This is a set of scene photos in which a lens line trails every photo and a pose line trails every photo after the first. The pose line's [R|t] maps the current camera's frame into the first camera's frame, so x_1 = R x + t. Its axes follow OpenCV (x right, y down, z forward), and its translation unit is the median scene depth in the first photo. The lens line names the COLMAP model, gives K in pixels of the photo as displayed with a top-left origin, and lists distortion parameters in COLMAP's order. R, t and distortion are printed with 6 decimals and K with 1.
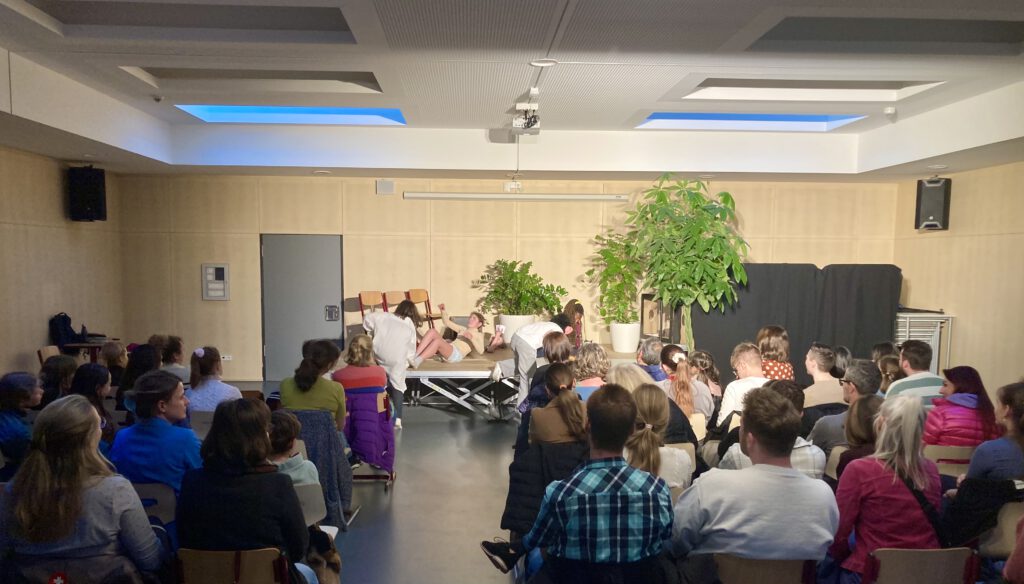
lens RADIAL K [[809.7, 0, 512.0], [0, 809.7, 361.1], [0, 0, 1]] dist [-0.002050, -0.014392]
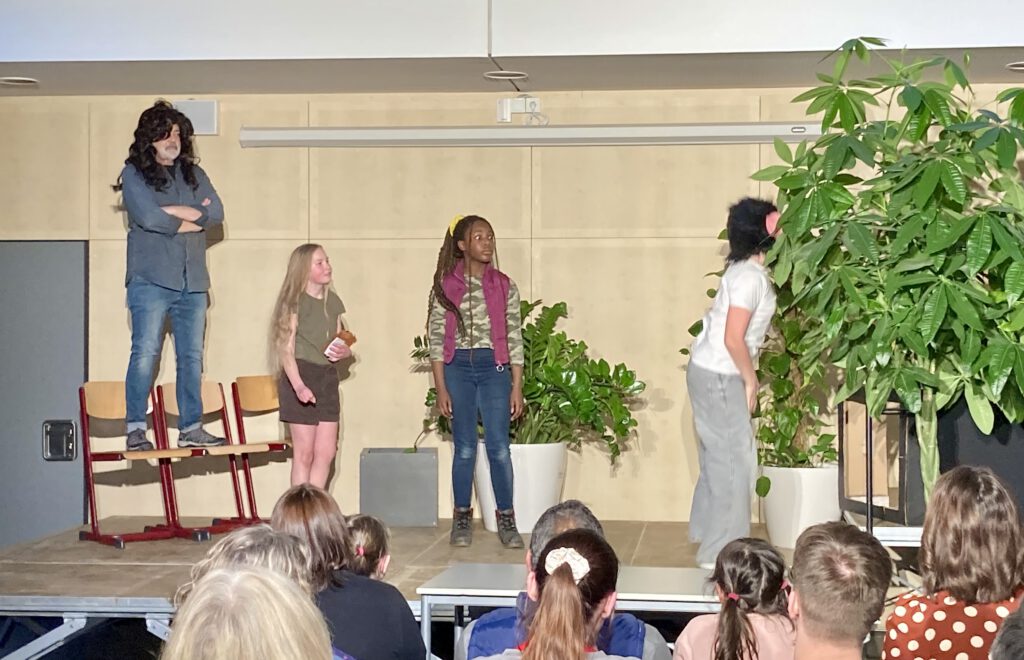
lens RADIAL K [[1832.5, 0, 516.9], [0, 1832.5, 326.1], [0, 0, 1]] dist [0.154244, 0.000000]
pose [[0.988349, -0.009026, -0.151936, 0.131890], [-0.009923, 0.992295, -0.123498, -0.005889], [0.151880, 0.123567, 0.980644, 0.158434]]
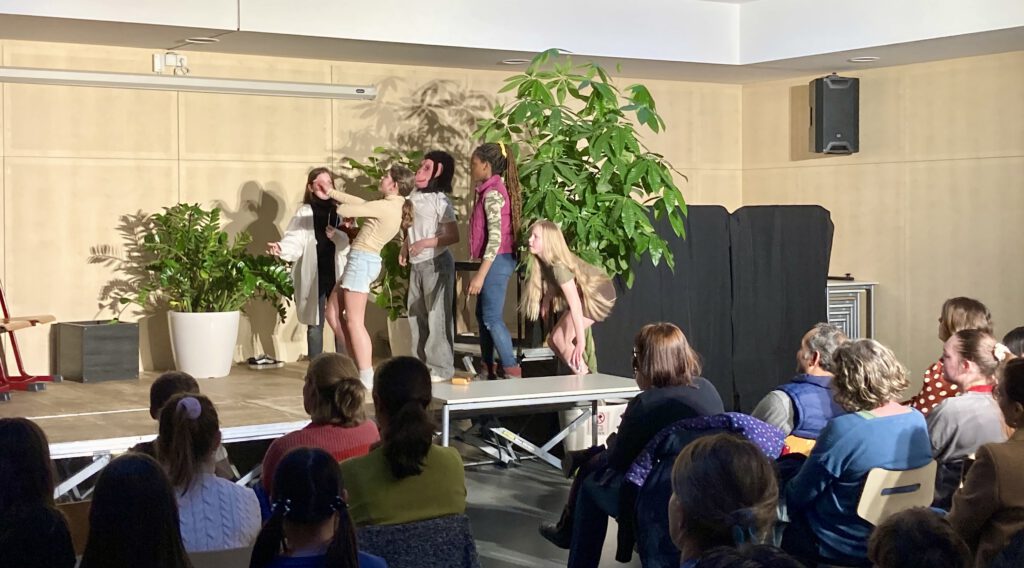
lens RADIAL K [[1397.3, 0, 511.9], [0, 1397.3, 275.5], [0, 0, 1]] dist [-0.008886, 0.000000]
pose [[0.864061, -0.032620, 0.502329, -0.260963], [0.073706, 0.995342, -0.062148, -0.010846], [-0.497962, 0.090724, 0.862440, 0.142745]]
